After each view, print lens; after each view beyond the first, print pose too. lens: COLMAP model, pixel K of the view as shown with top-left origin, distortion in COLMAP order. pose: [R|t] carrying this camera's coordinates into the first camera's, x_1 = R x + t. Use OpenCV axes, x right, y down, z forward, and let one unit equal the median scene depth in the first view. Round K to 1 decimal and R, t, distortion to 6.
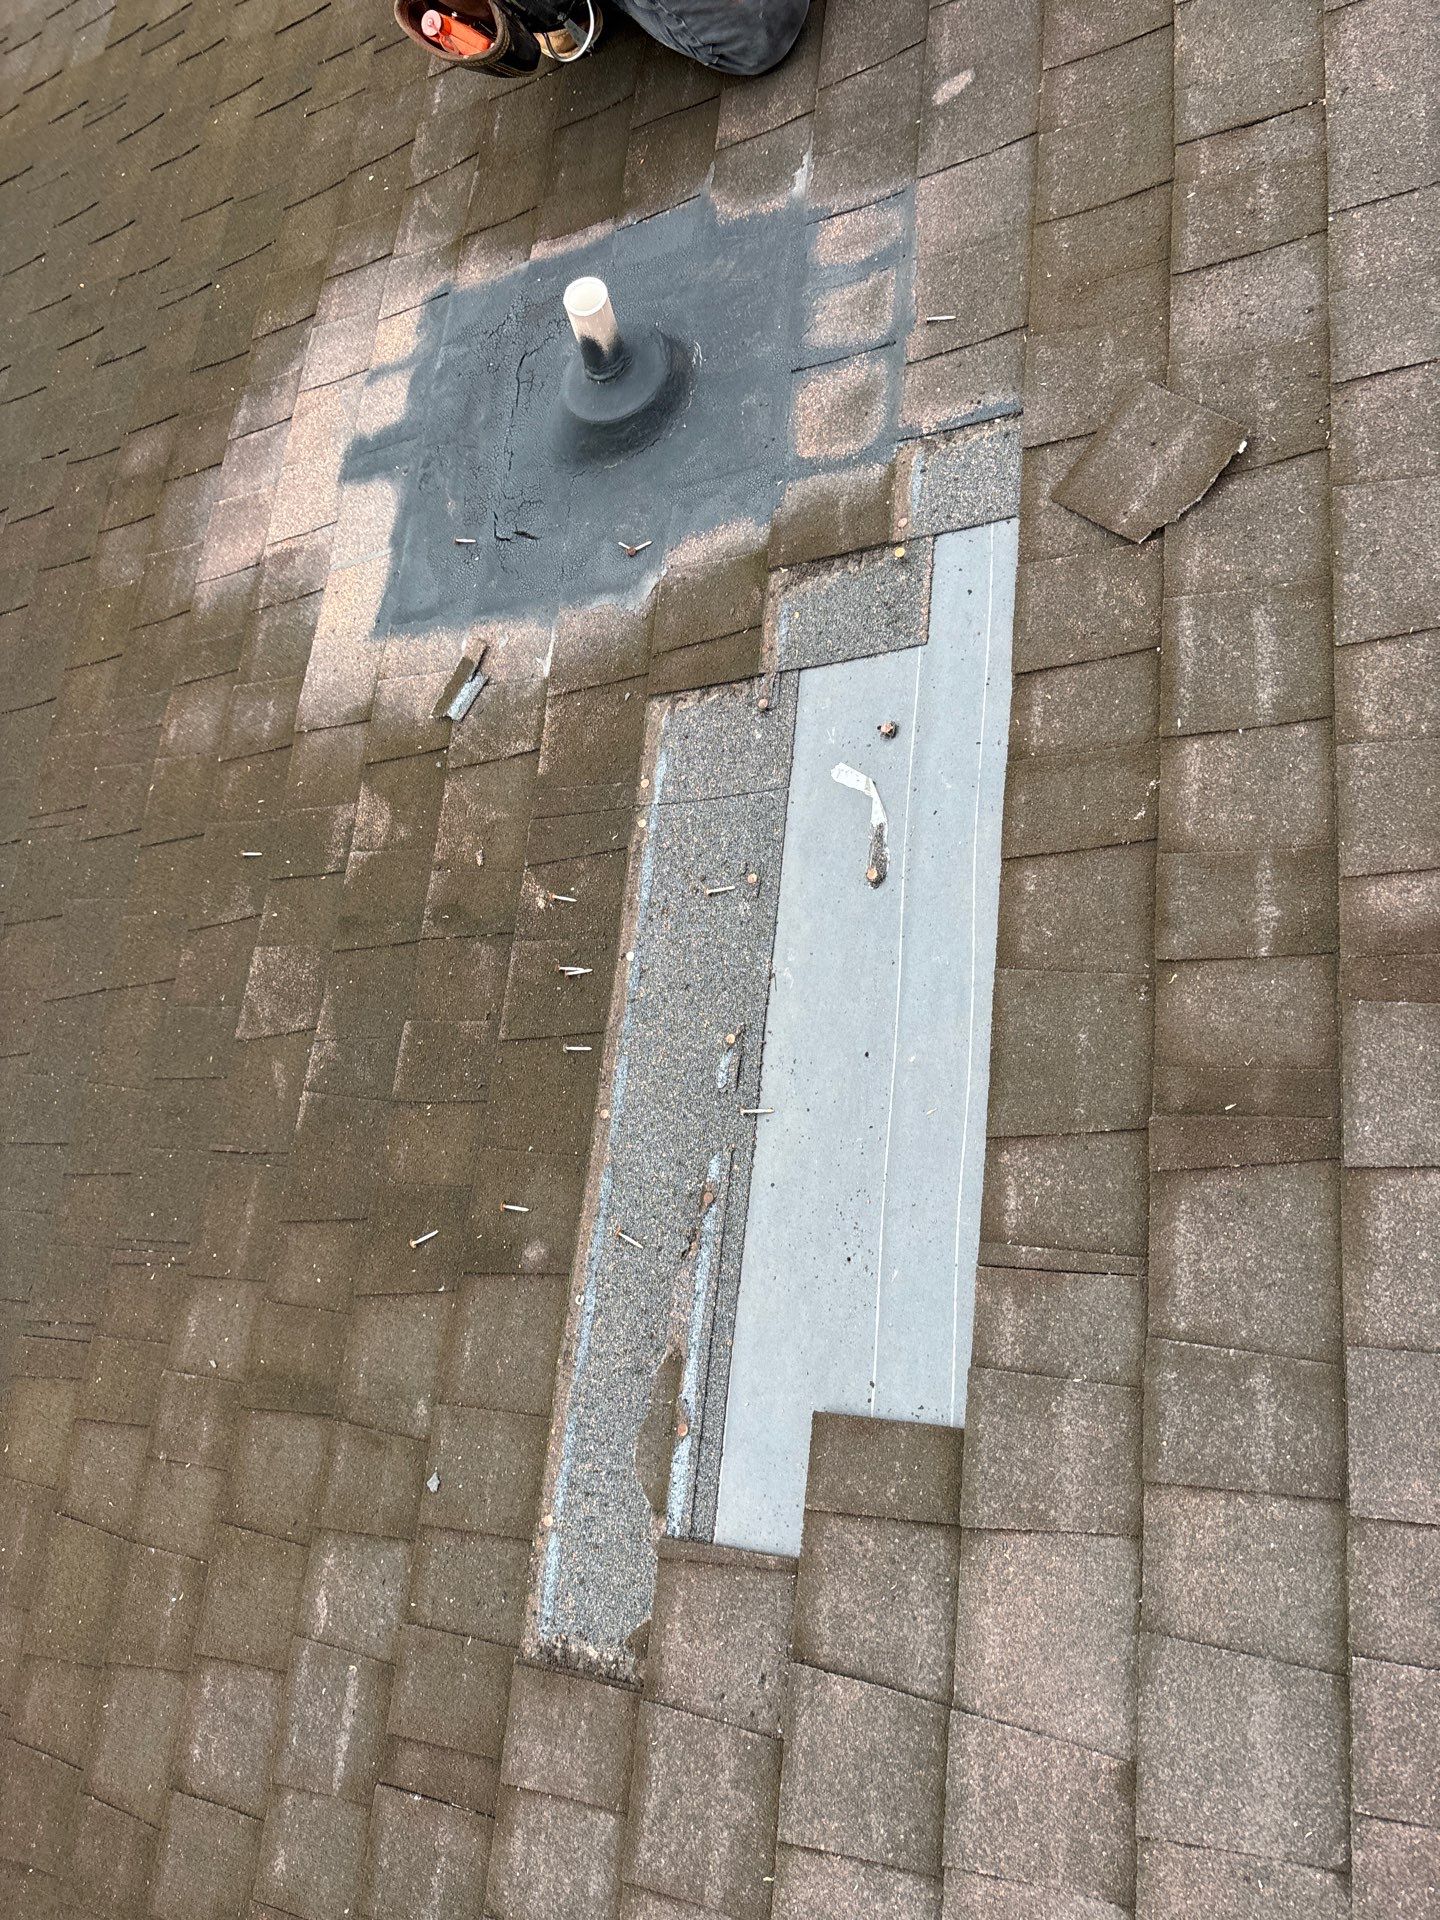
lens RADIAL K [[1452.1, 0, 735.8], [0, 1452.1, 948.1], [0, 0, 1]] dist [0.036825, -0.040724]
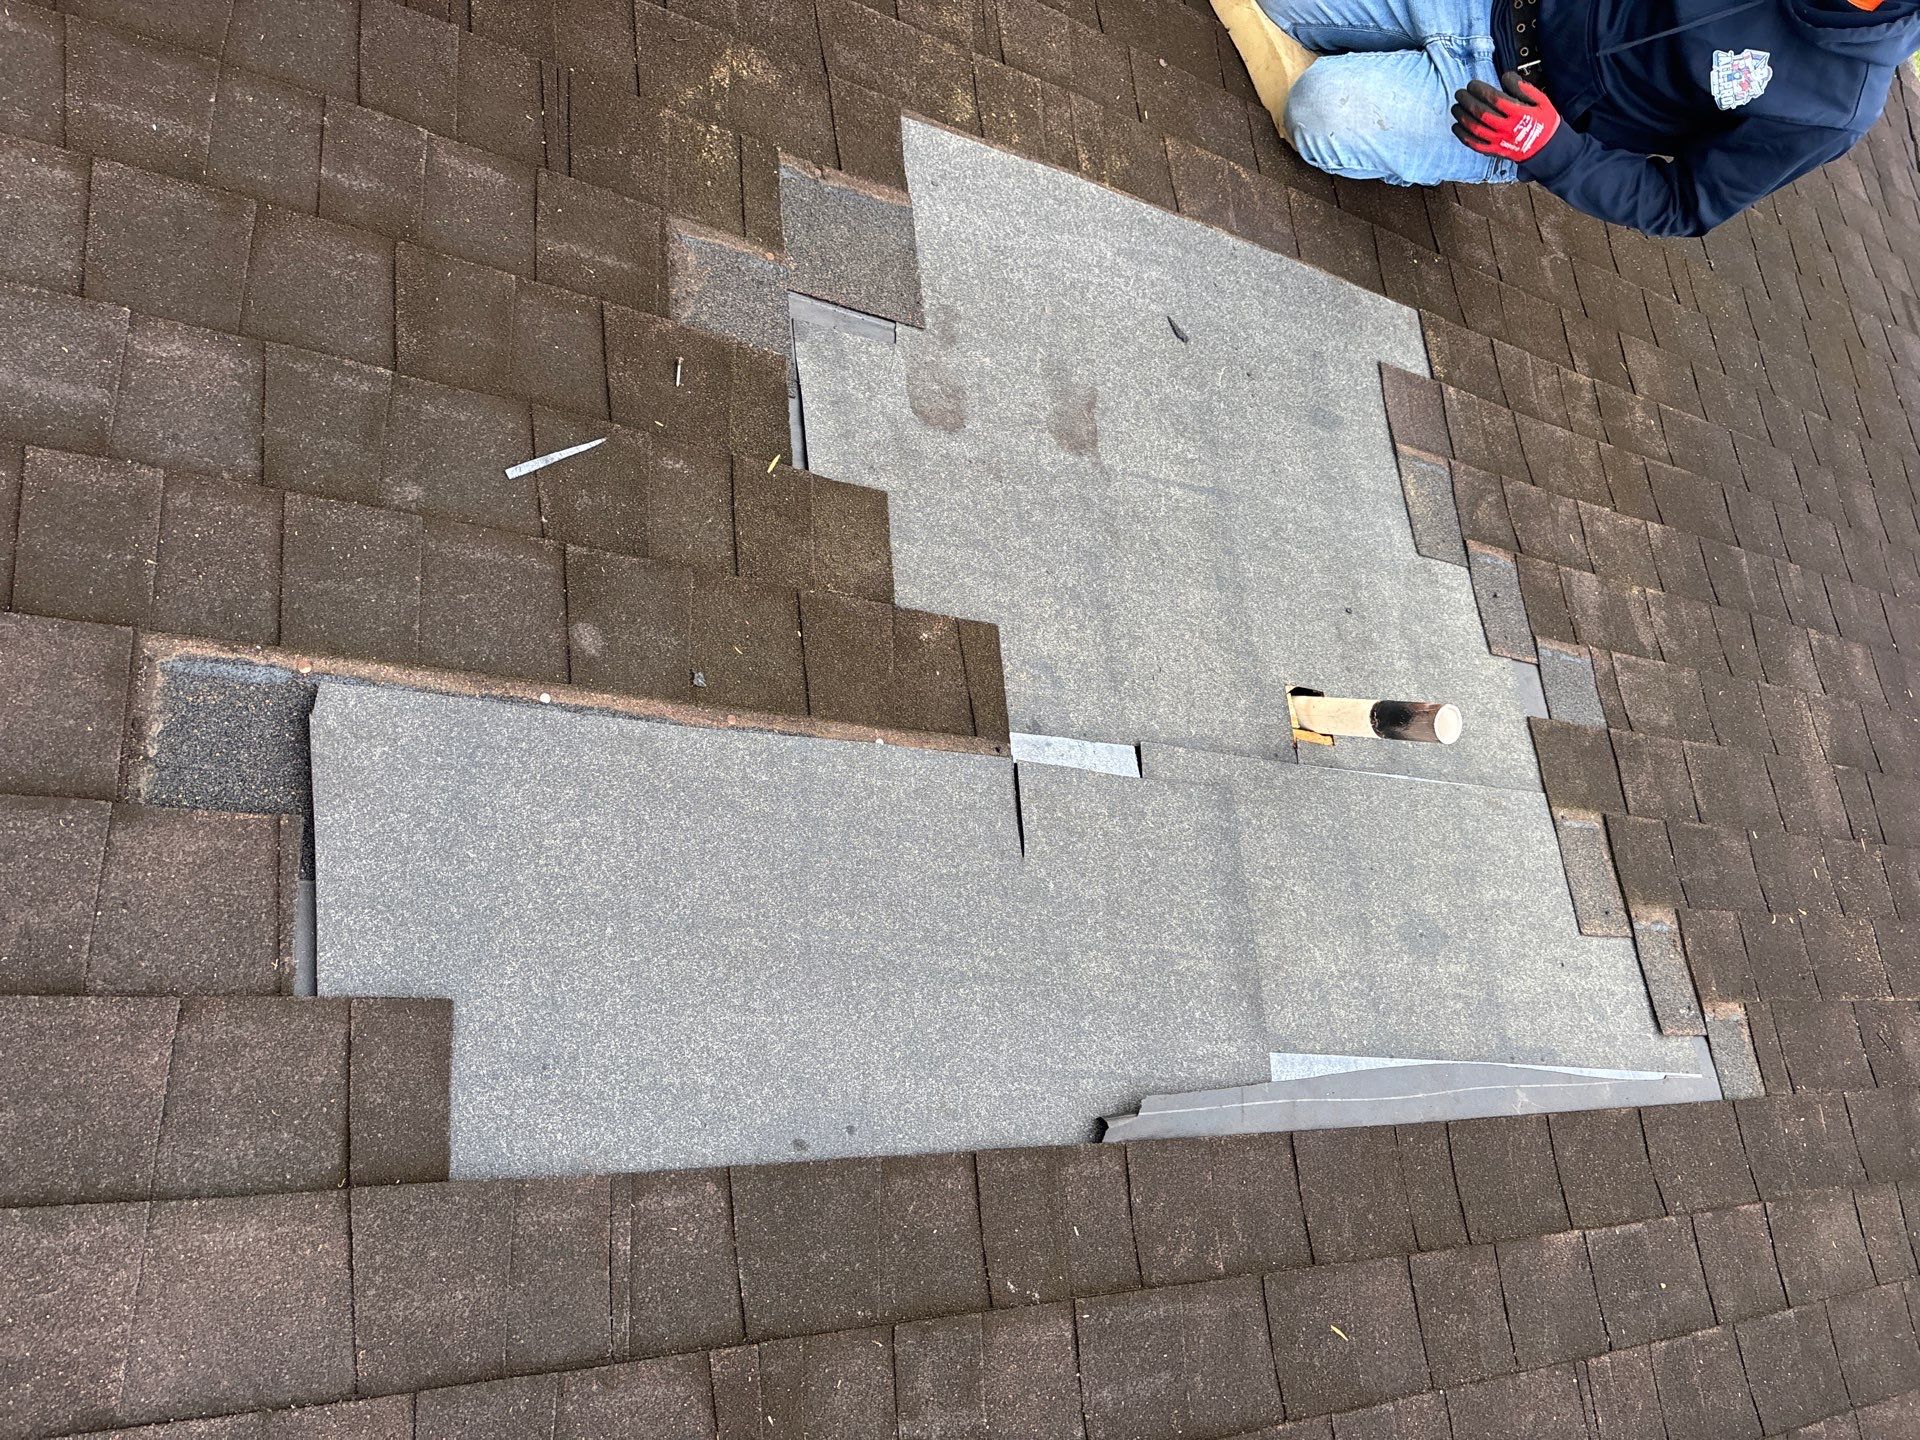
lens RADIAL K [[1452.1, 0, 953.5], [0, 1452.1, 726.0], [0, 0, 1]] dist [0.036825, -0.040724]
pose [[-0.117173, 0.978140, 0.171795, -0.253455], [-0.959590, -0.066946, -0.273321, 0.222140], [-0.255845, -0.196878, 0.946458, 0.052243]]
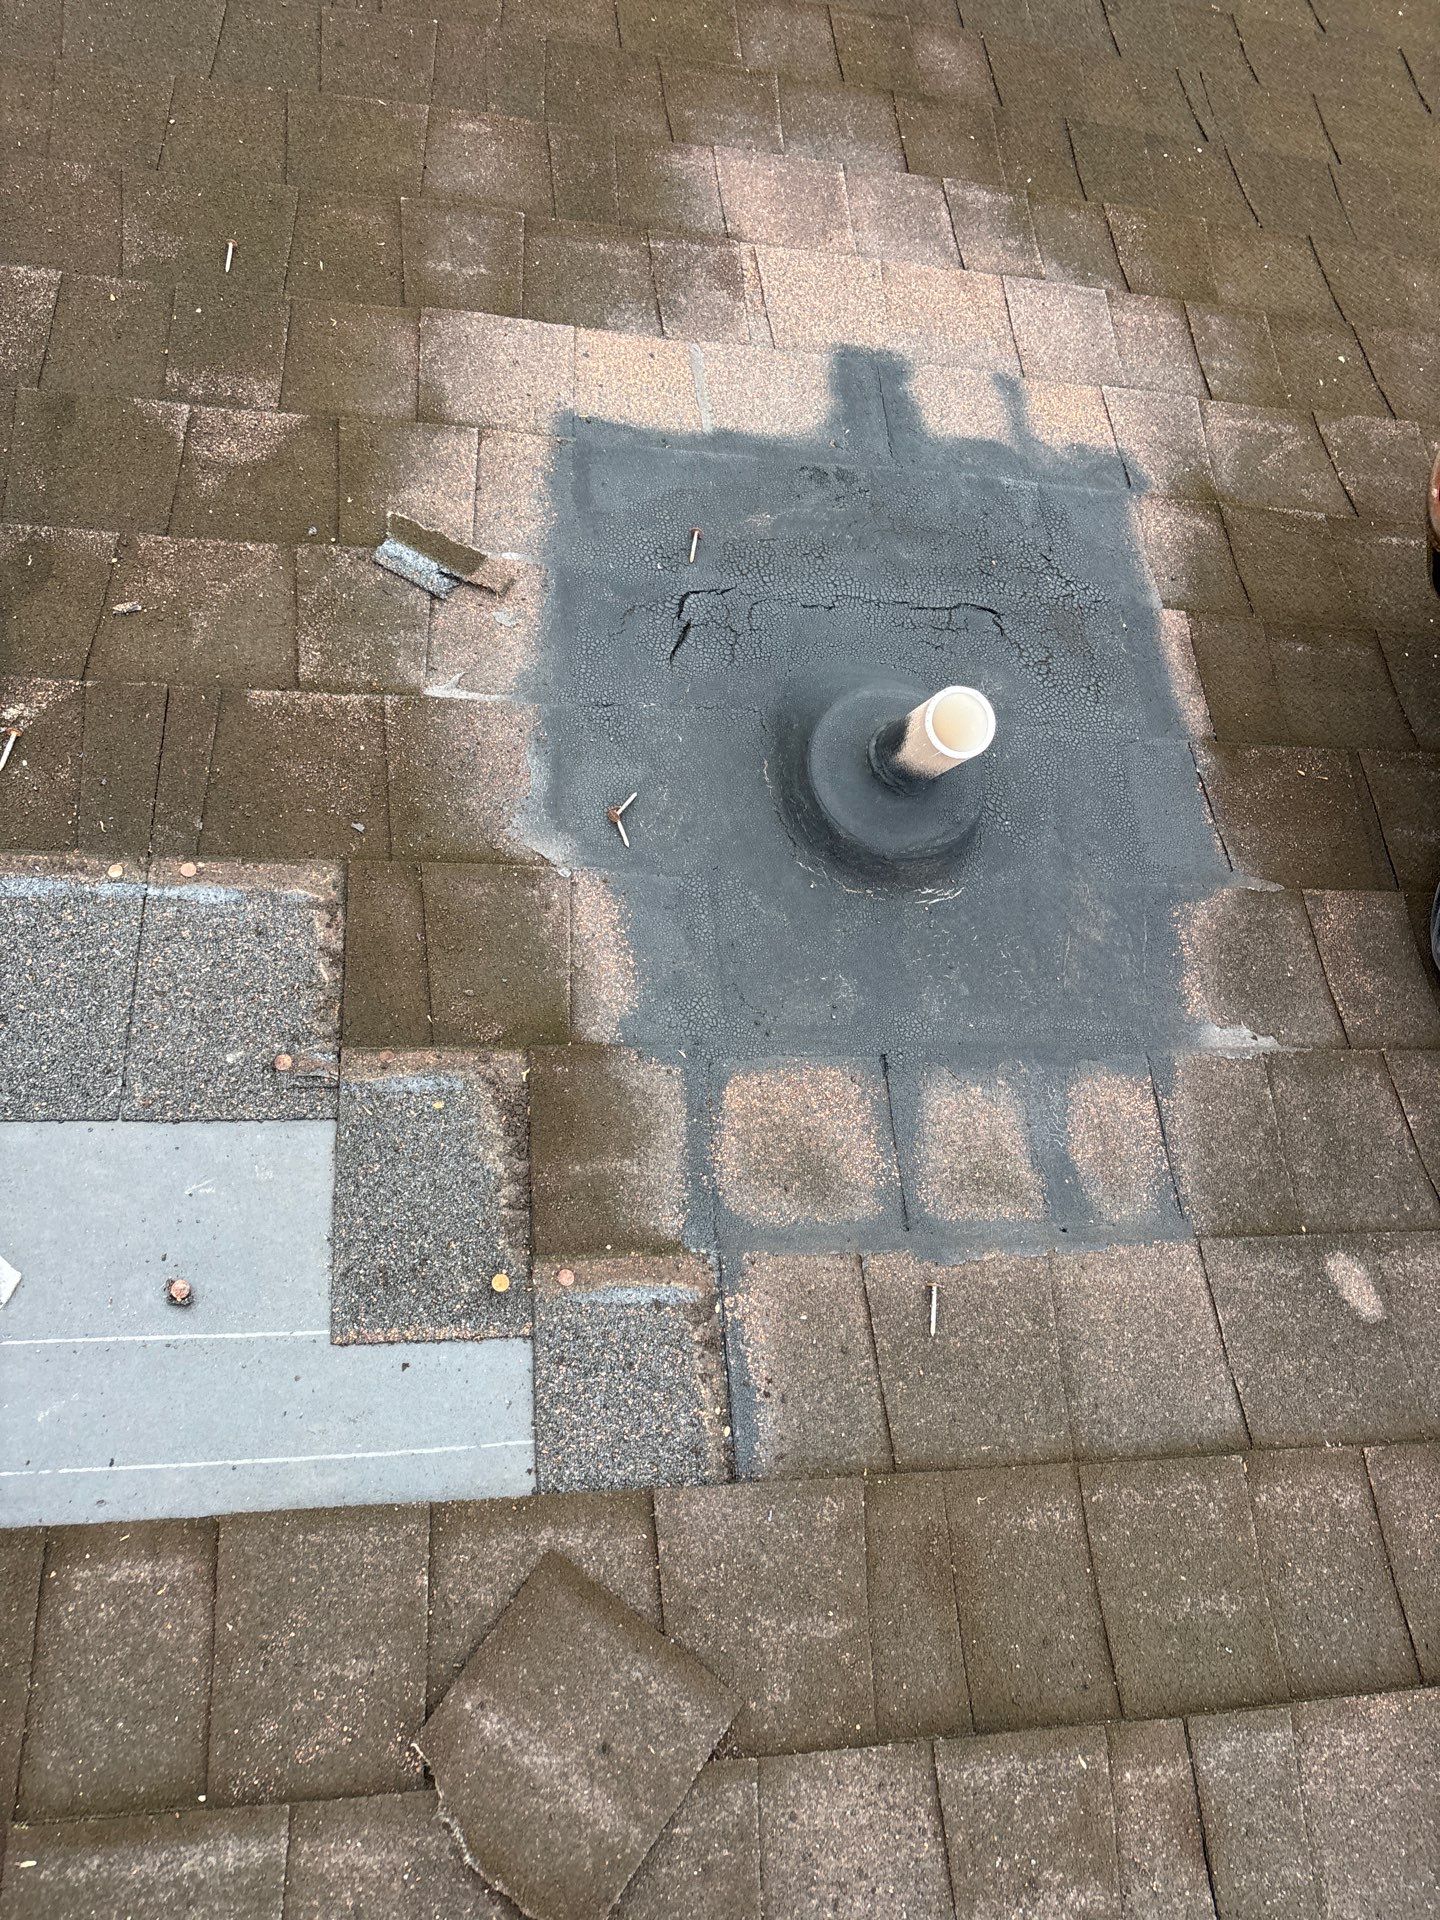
lens RADIAL K [[1452.1, 0, 727.1], [0, 1452.1, 951.1], [0, 0, 1]] dist [0.036825, -0.040724]
pose [[0.063751, 0.995002, 0.076850, -0.062090], [-0.995319, 0.057788, 0.077463, -0.396828], [0.072635, -0.081428, 0.994029, 0.390697]]
